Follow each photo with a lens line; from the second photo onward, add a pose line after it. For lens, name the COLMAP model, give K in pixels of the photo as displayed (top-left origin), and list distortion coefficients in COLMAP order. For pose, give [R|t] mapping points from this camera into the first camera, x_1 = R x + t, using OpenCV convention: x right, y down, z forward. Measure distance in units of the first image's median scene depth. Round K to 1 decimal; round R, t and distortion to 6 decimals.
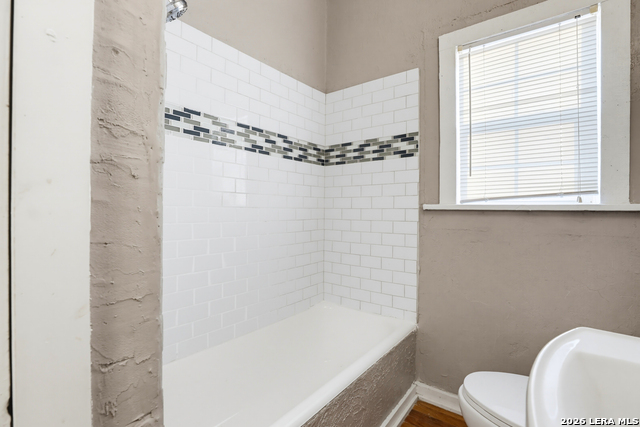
lens RADIAL K [[298.9, 0, 314.3], [0, 298.9, 209.8], [0, 0, 1]] dist [-0.028525, 0.005024]
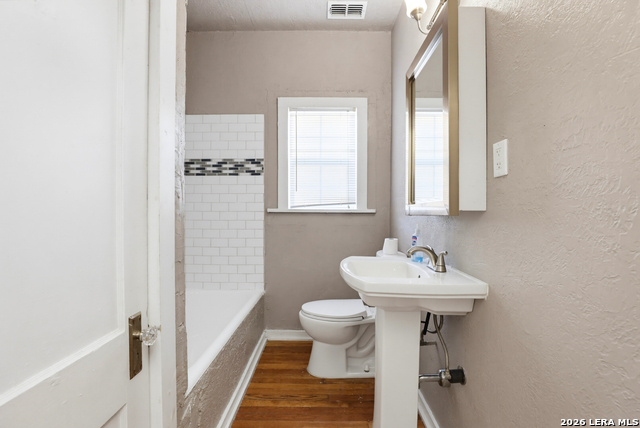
lens RADIAL K [[298.9, 0, 321.1], [0, 298.9, 213.9], [0, 0, 1]] dist [-0.028525, 0.005024]
pose [[0.784331, -0.005080, 0.620322, -0.337736], [0.003145, 0.999986, 0.004213, 0.002386], [-0.620334, -0.001354, 0.784336, -0.319632]]
